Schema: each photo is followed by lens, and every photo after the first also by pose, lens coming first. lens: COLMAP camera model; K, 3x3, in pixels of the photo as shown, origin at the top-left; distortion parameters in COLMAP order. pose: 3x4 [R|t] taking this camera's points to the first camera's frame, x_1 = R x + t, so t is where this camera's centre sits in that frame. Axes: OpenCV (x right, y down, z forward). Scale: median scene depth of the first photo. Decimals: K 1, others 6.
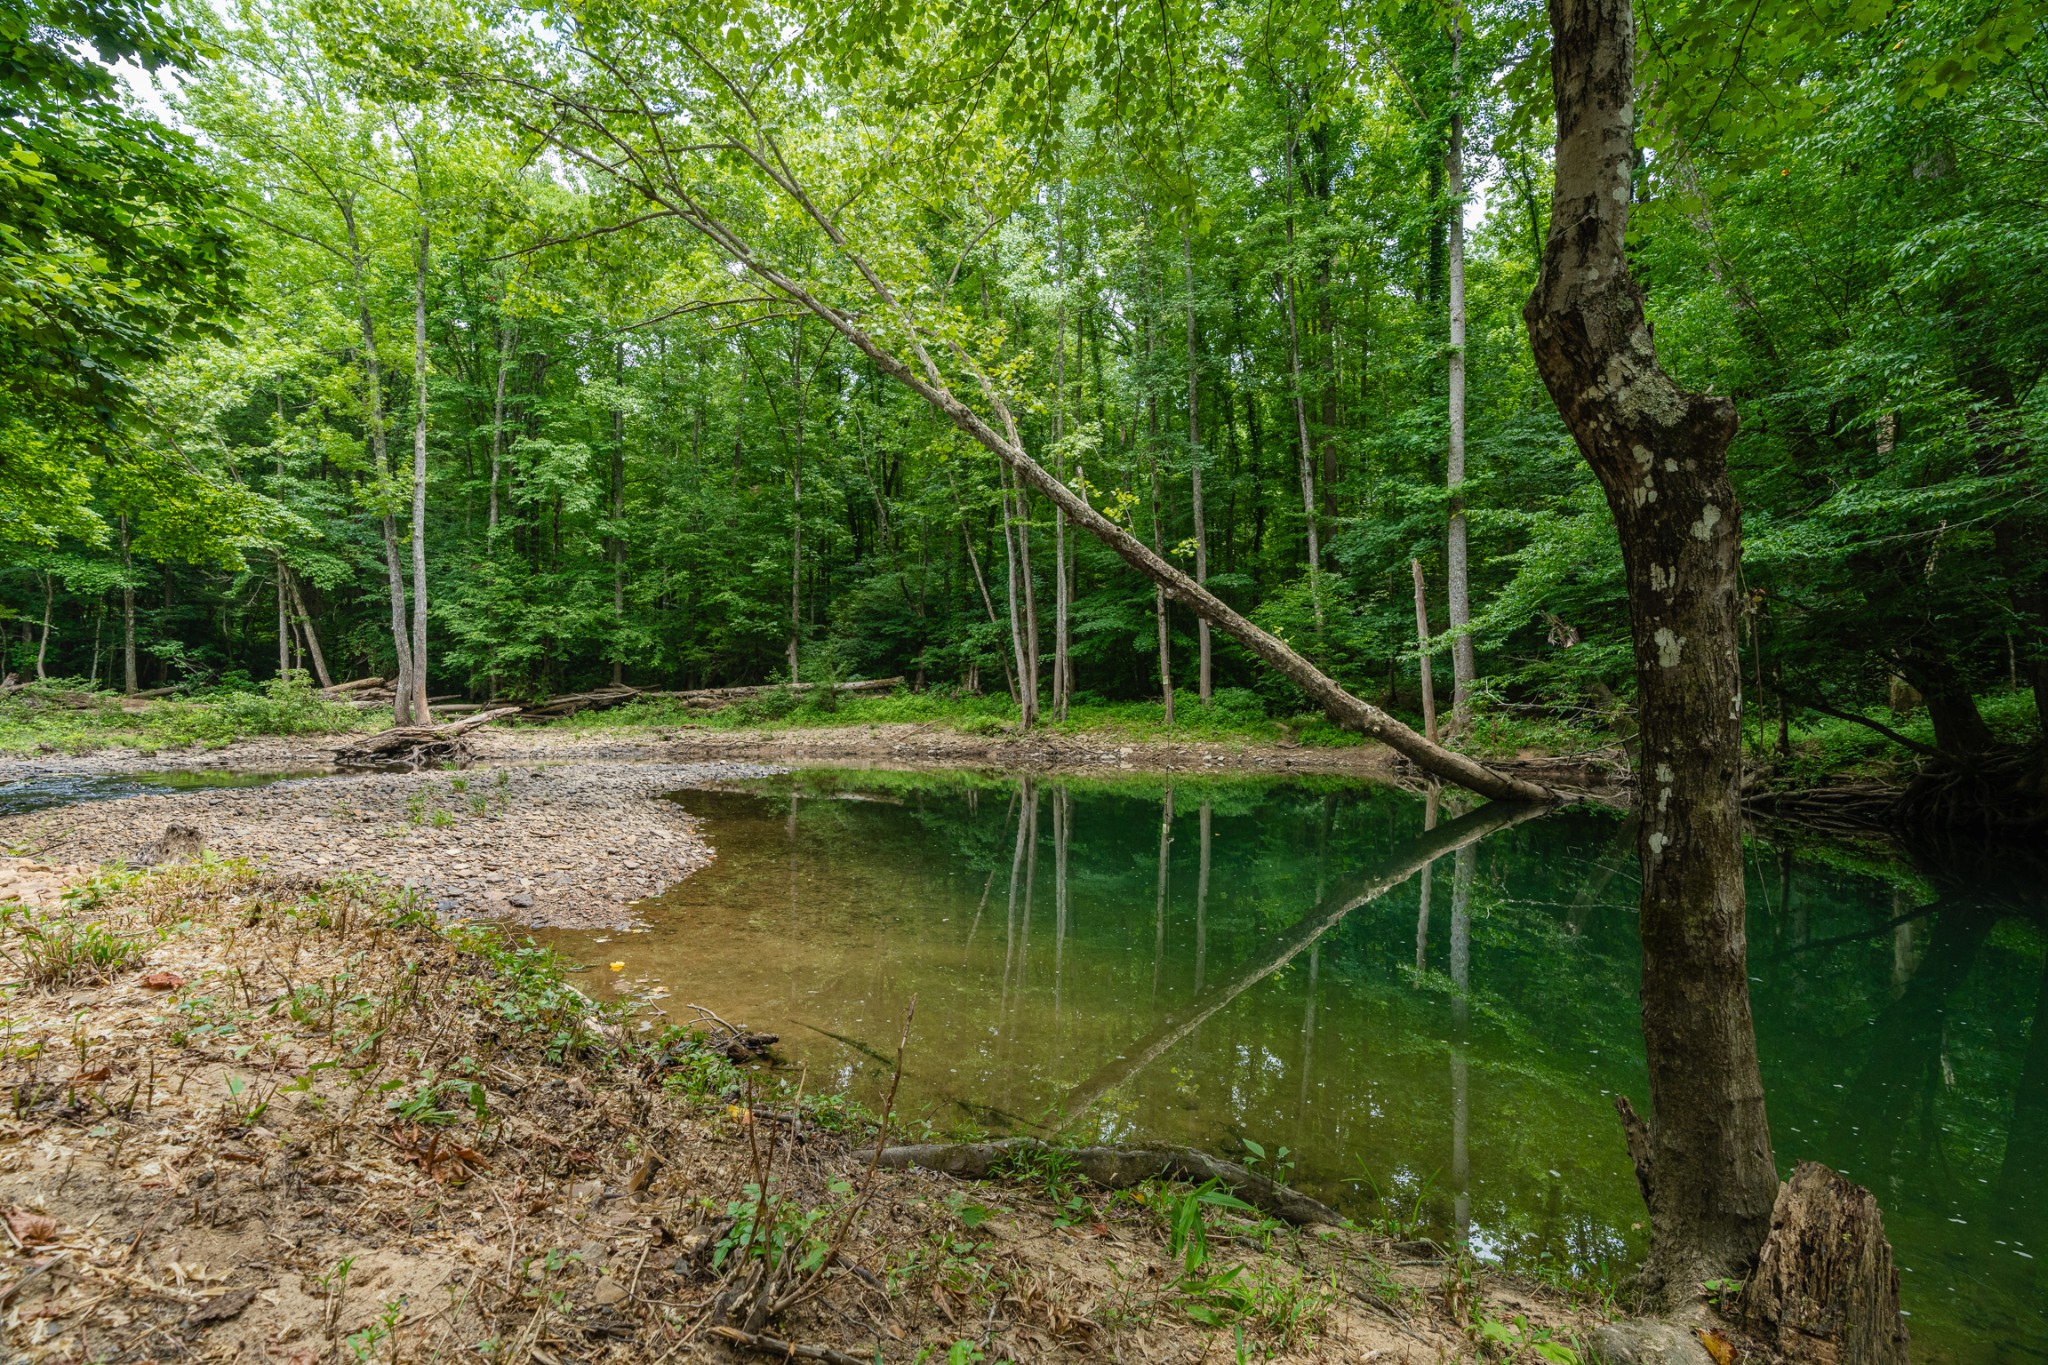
lens RADIAL K [[934.9, 0, 1023.4], [0, 934.9, 687.1], [0, 0, 1]] dist [-0.001482, 0.000370]
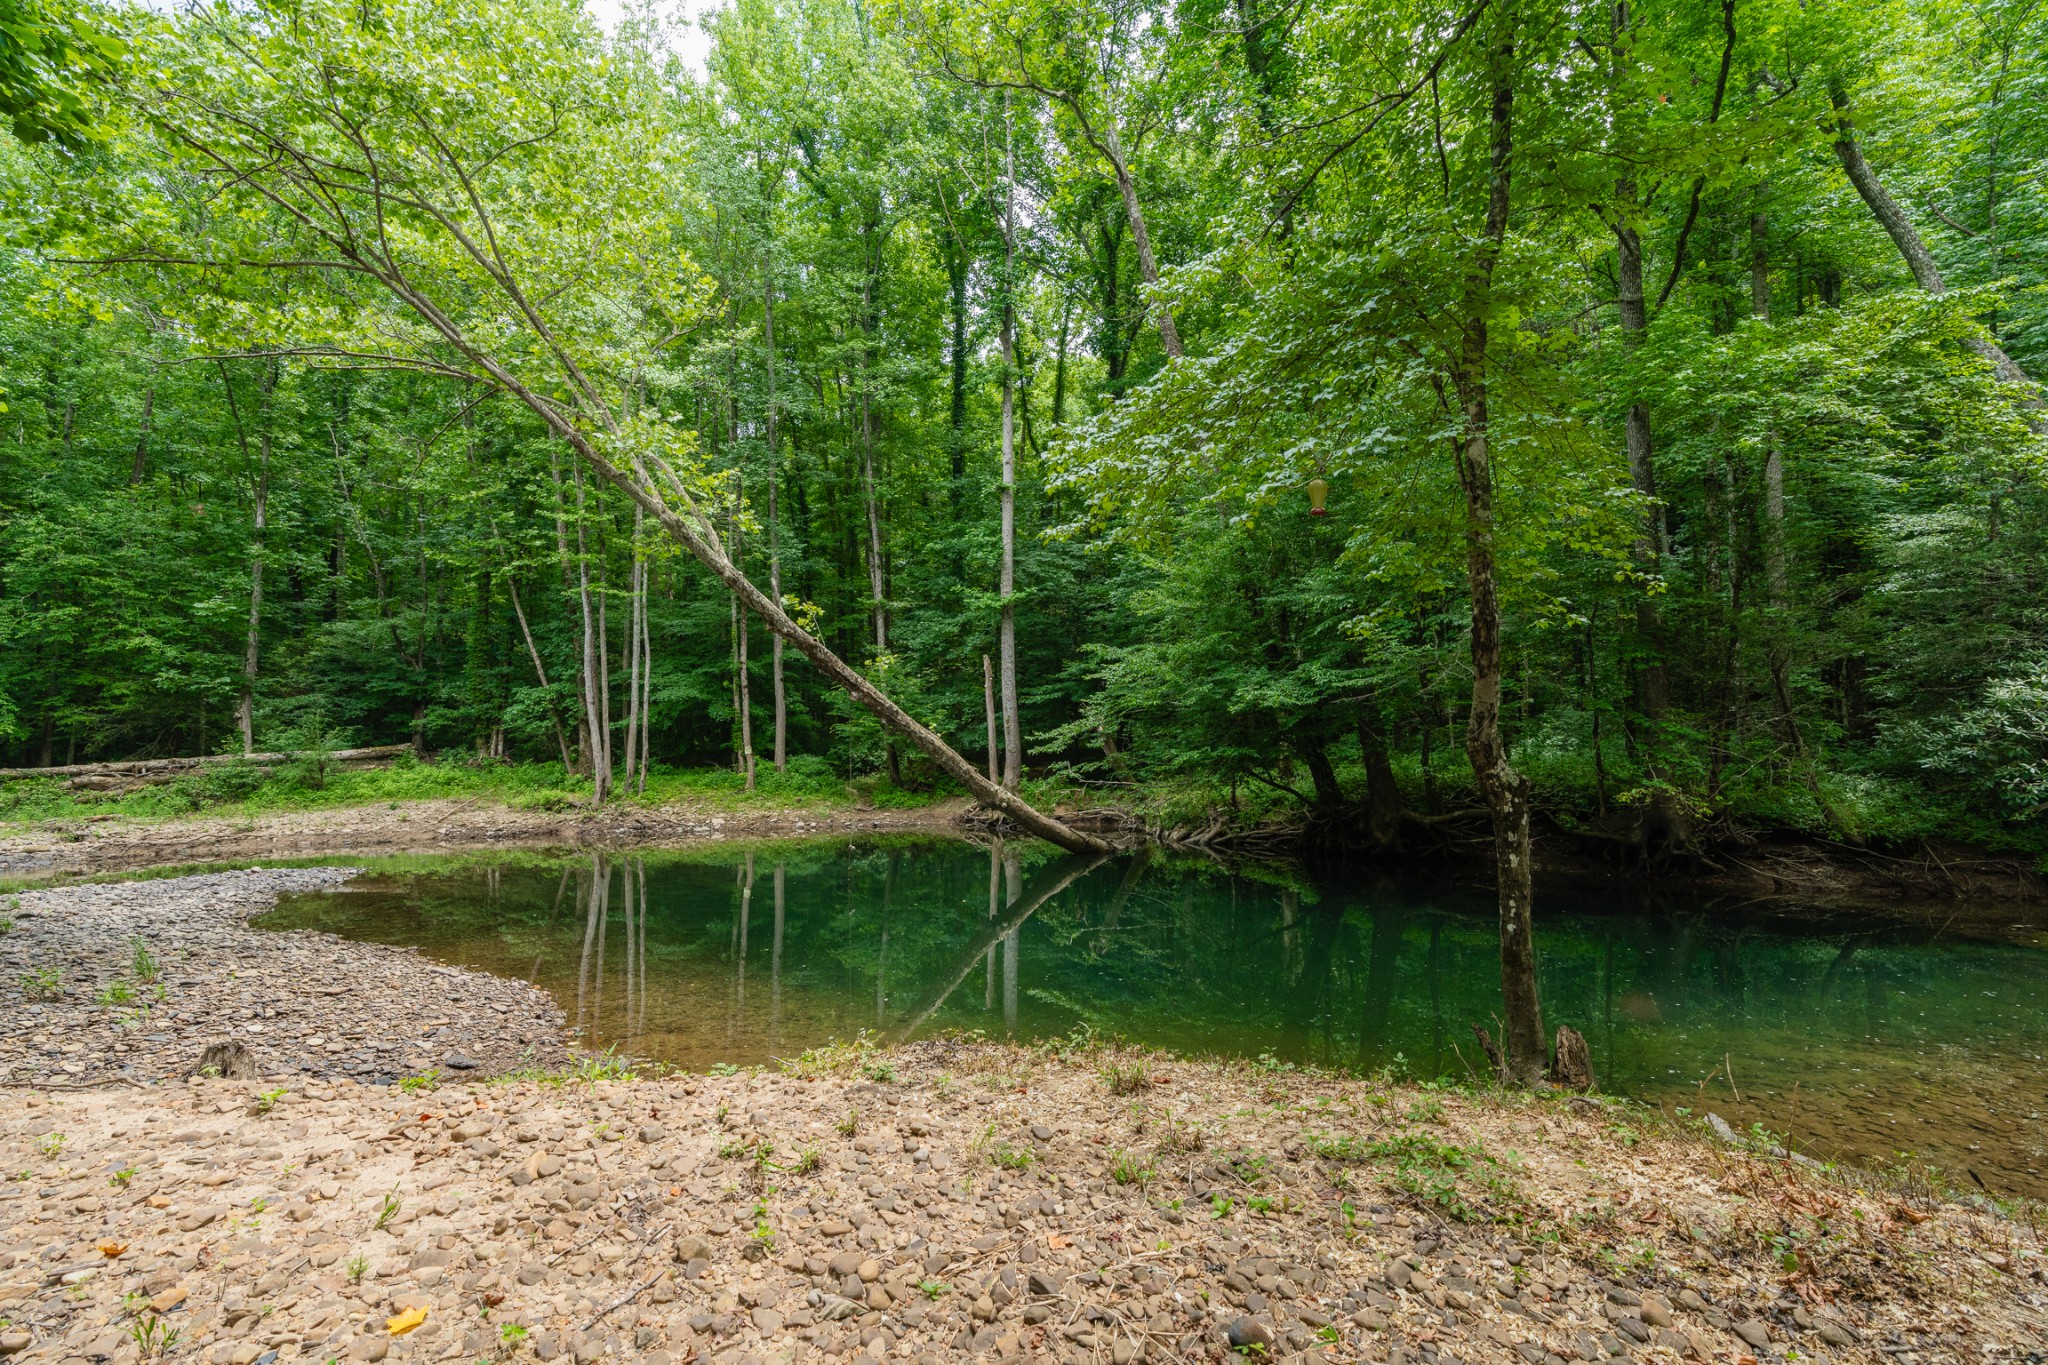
lens RADIAL K [[934.9, 0, 1023.2], [0, 934.9, 681.6], [0, 0, 1]] dist [-0.001482, 0.000370]
pose [[0.843802, 0.023515, 0.536140, -0.149904], [0.003149, 0.998805, -0.048763, -0.031692], [-0.536646, 0.042834, 0.842720, -0.045814]]
